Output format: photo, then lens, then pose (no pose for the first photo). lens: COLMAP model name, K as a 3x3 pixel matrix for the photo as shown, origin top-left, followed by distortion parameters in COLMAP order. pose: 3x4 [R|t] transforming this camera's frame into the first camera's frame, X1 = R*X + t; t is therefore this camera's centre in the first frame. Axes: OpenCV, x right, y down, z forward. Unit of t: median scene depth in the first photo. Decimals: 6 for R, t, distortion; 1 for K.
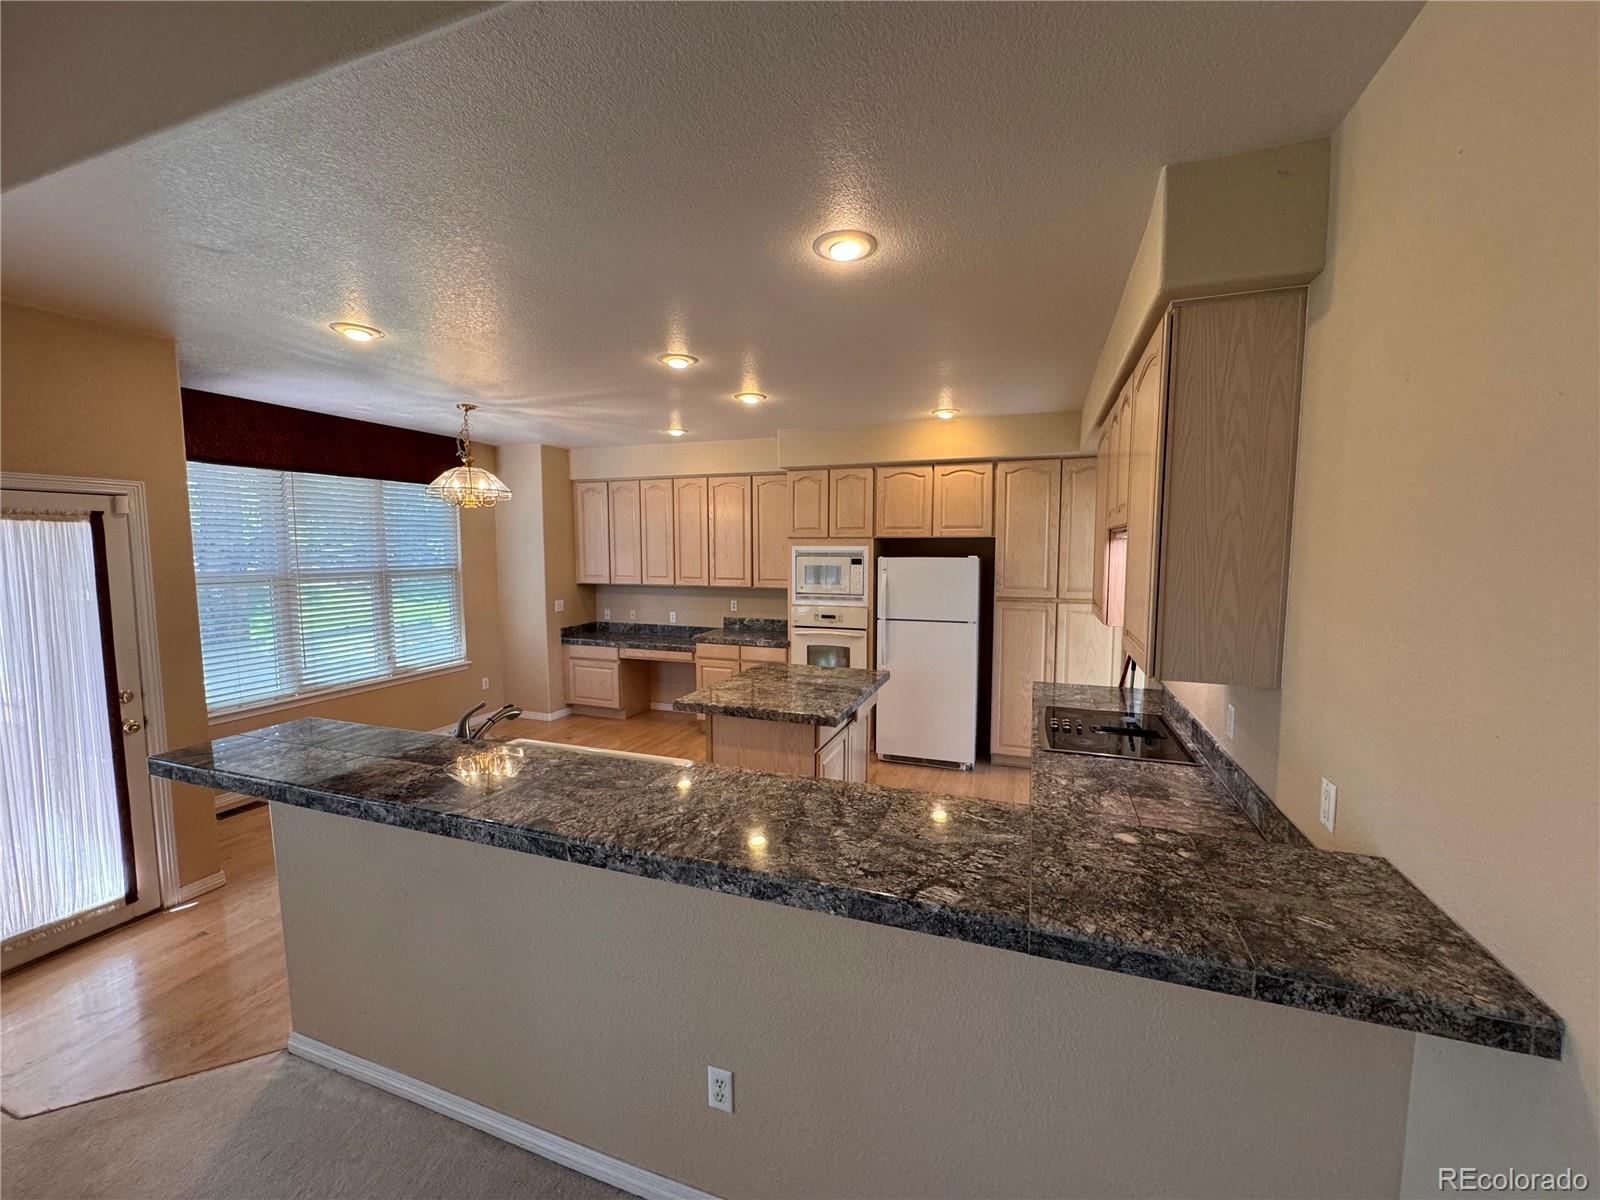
lens RADIAL K [[635.8, 0, 799.3], [0, 635.8, 604.5], [0, 0, 1]] dist [-0.004104, 0.000552]
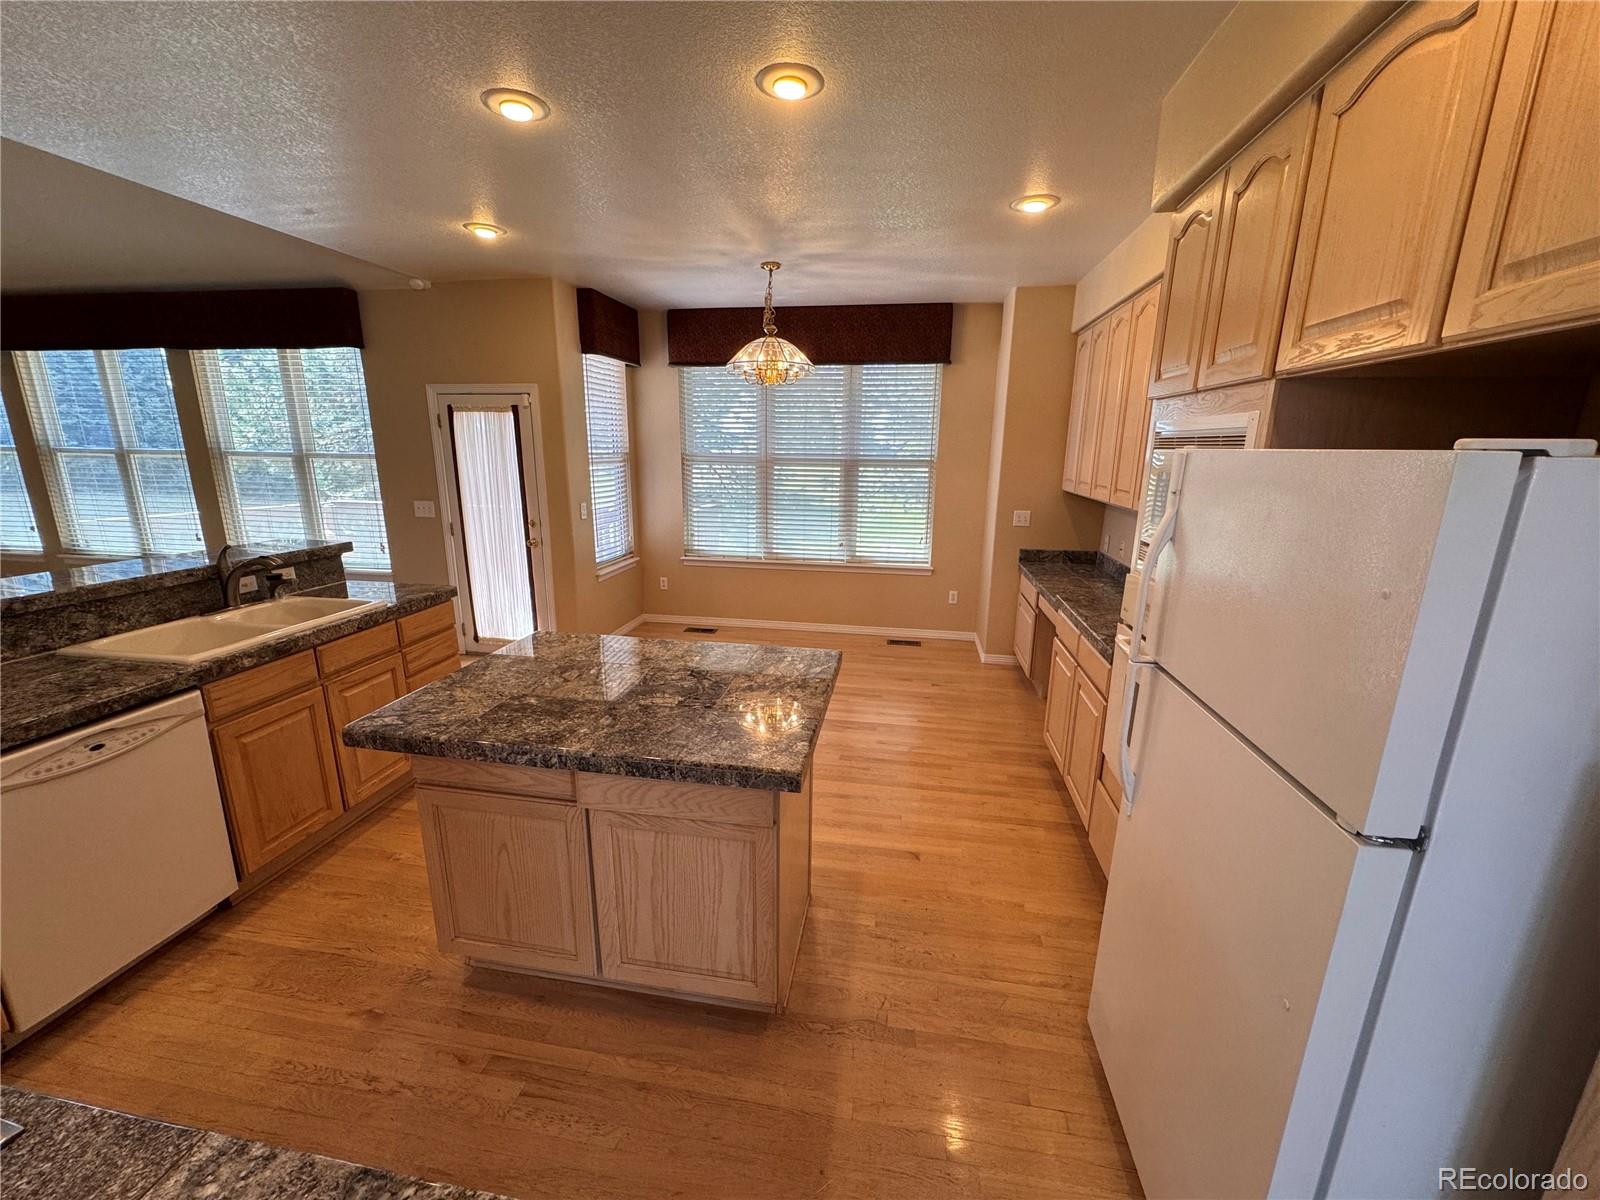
lens RADIAL K [[635.8, 0, 800.1], [0, 635.8, 601.2], [0, 0, 1]] dist [-0.004104, 0.000552]
pose [[0.187793, 0.237139, -0.953152, 0.457194], [-0.102331, 0.969860, 0.221134, -0.063174], [0.976863, 0.056010, 0.206400, 0.937536]]
